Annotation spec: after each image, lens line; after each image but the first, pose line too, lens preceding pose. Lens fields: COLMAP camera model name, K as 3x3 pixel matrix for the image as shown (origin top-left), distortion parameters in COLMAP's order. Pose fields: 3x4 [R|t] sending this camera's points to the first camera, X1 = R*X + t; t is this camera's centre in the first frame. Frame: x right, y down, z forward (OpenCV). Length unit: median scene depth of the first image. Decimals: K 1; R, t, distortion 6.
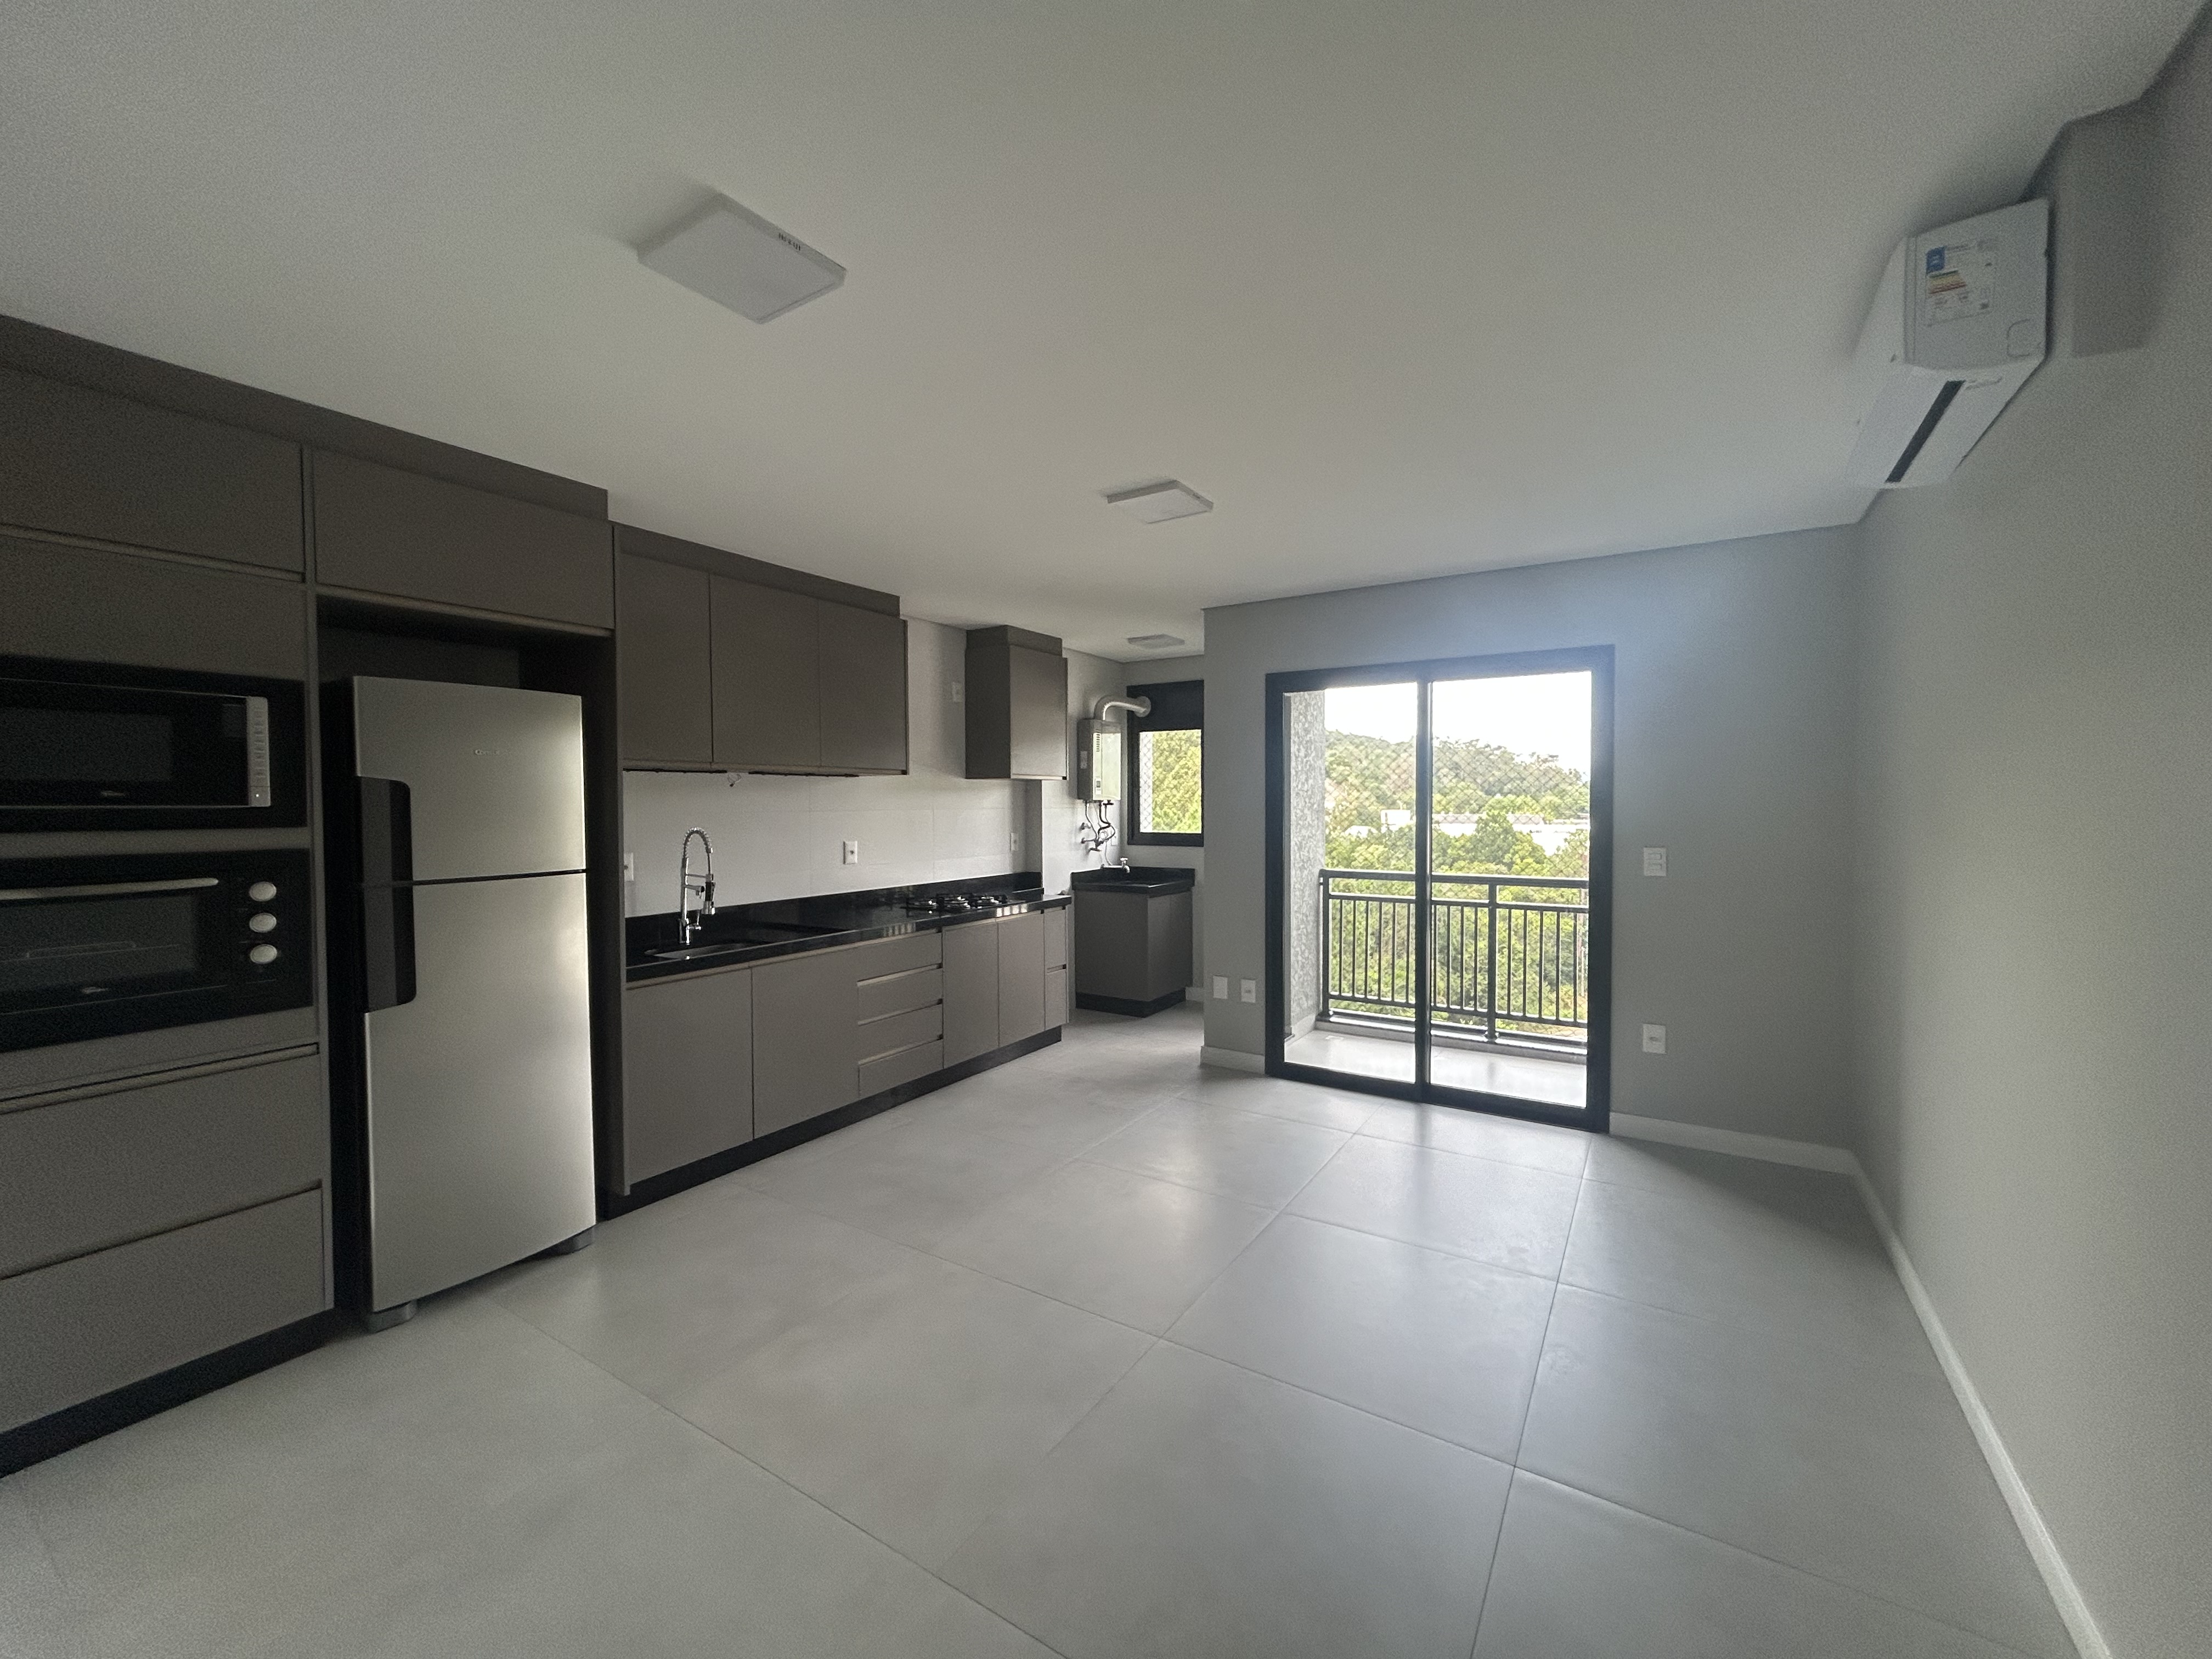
lens RADIAL K [[890.0, 0, 1098.8], [0, 890.0, 822.4], [0, 0, 1]] dist [0.003241, -0.002400]
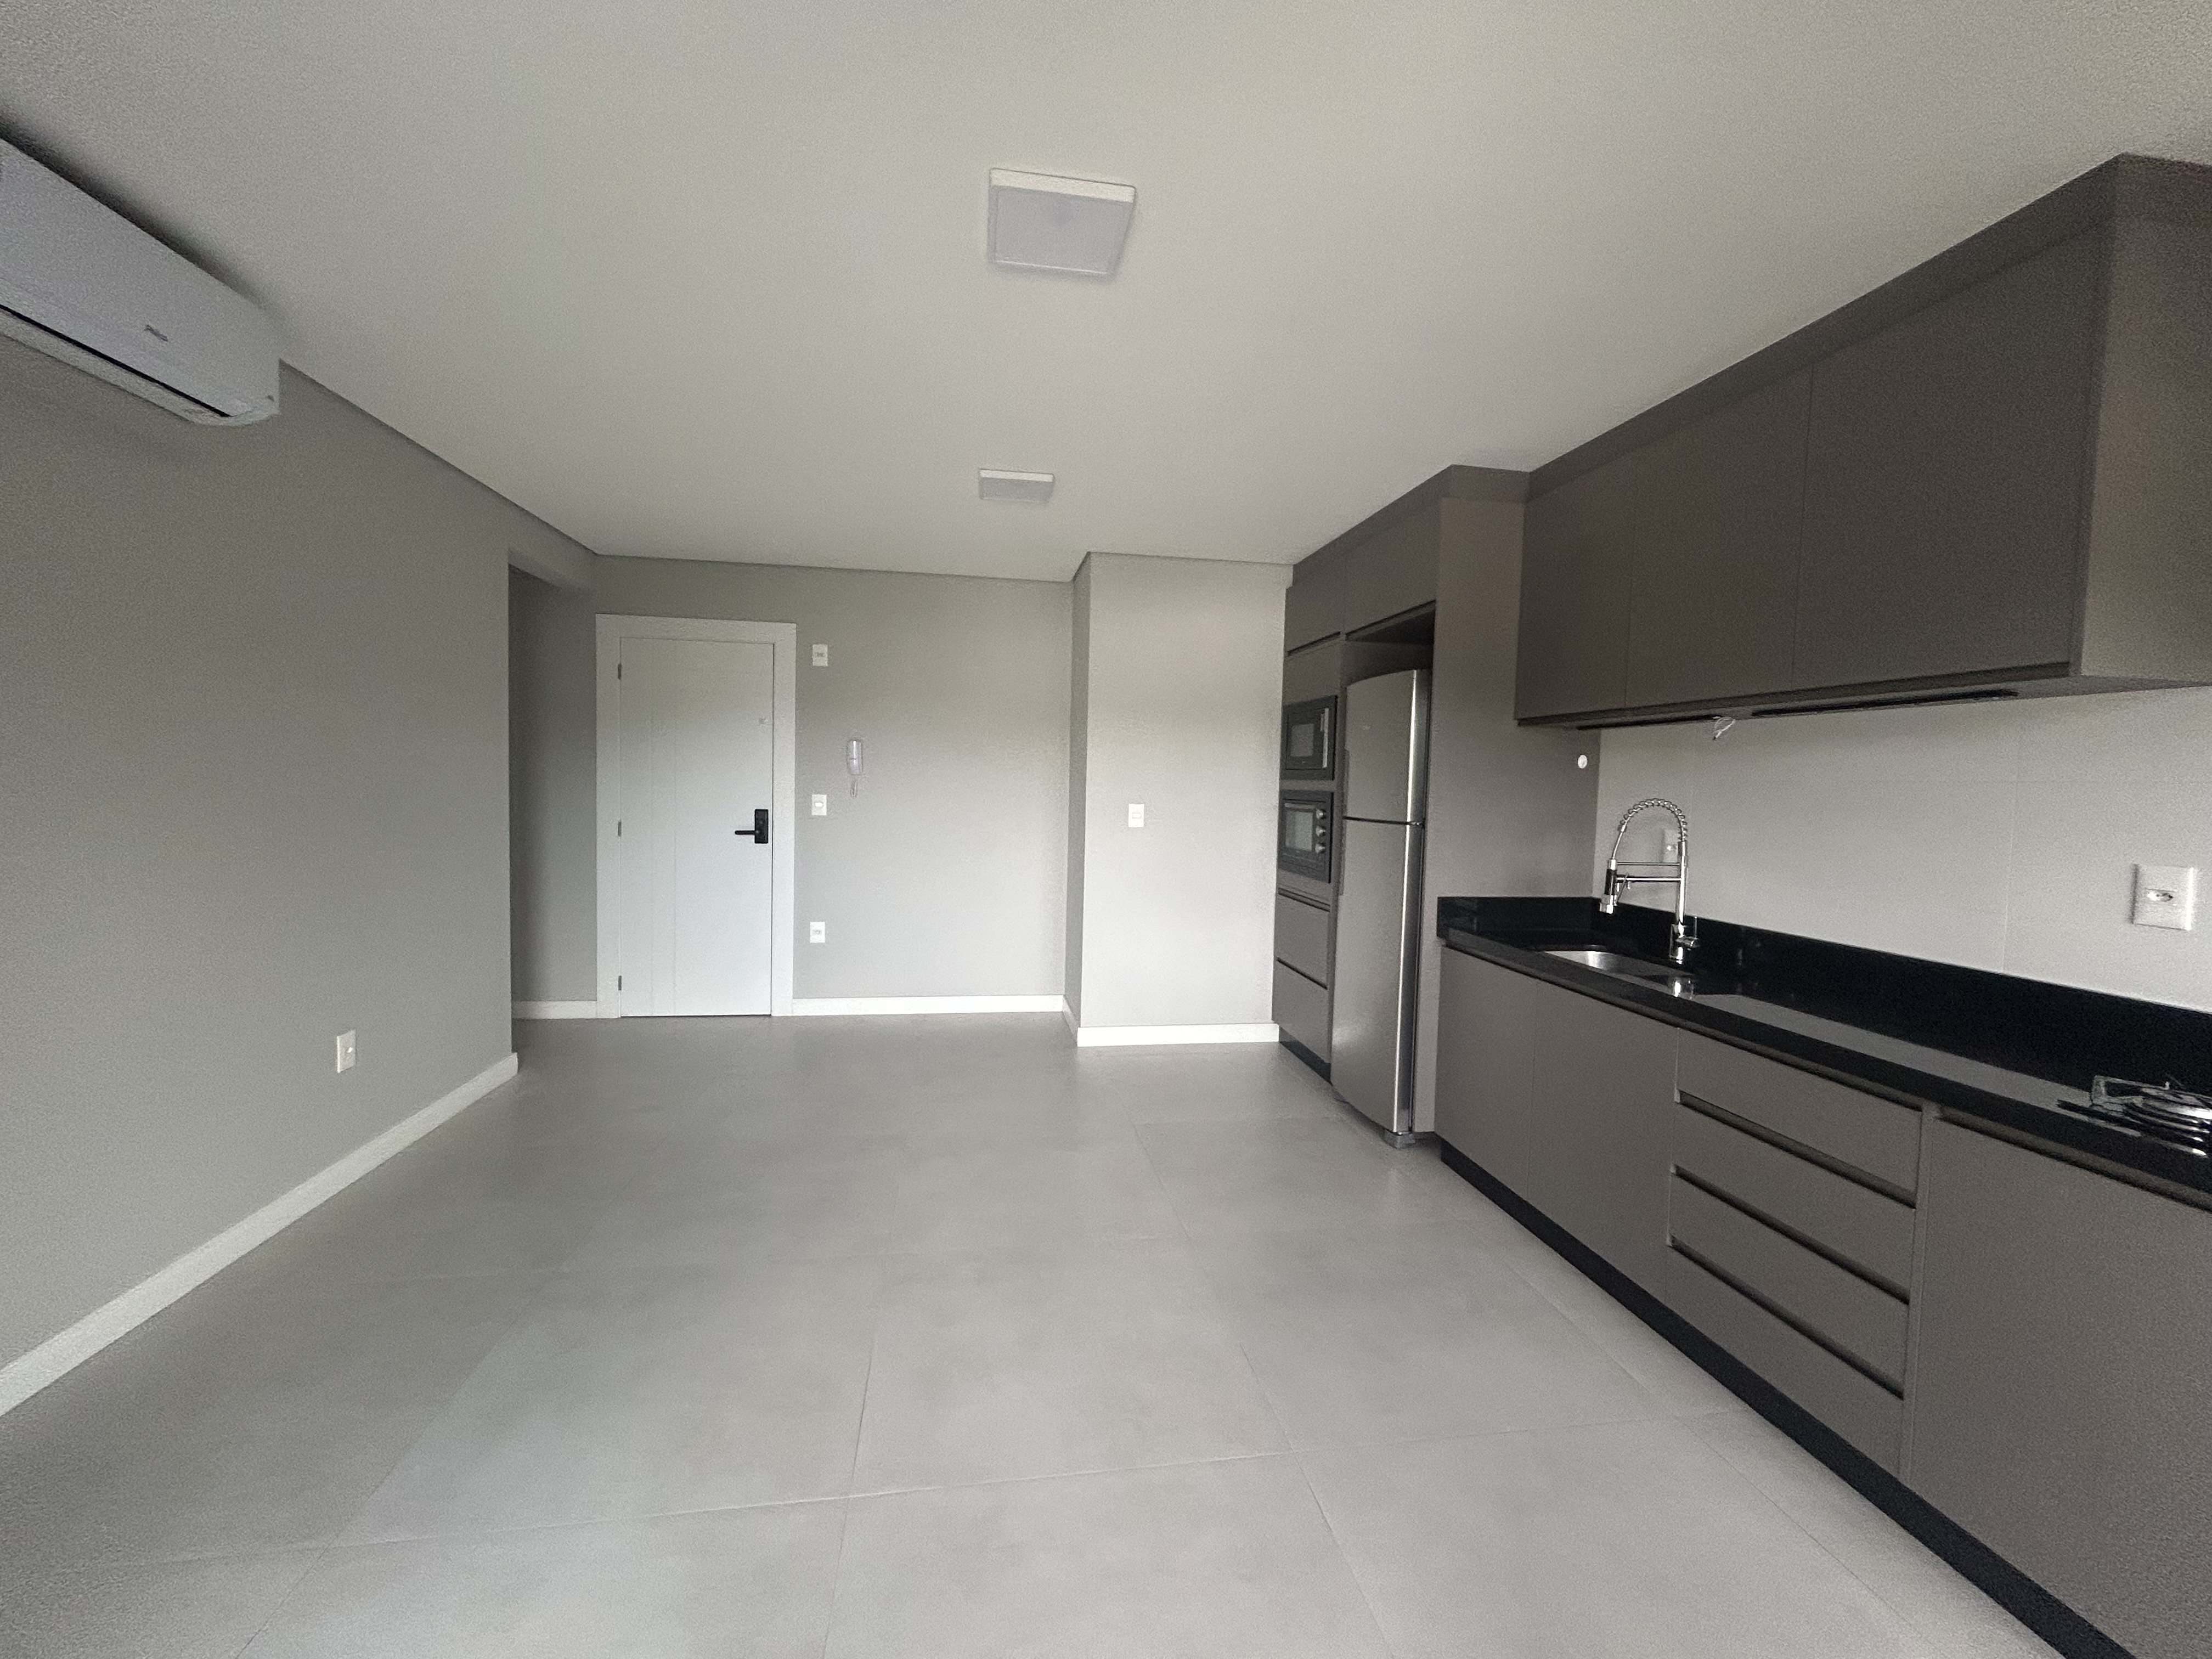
lens RADIAL K [[890.0, 0, 1098.8], [0, 890.0, 822.4], [0, 0, 1]] dist [0.003241, -0.002400]
pose [[-0.752349, 0.016489, -0.658559, 0.382247], [-0.037063, 0.997044, 0.067305, -0.007654], [0.657722, 0.075045, -0.749514, 1.234574]]
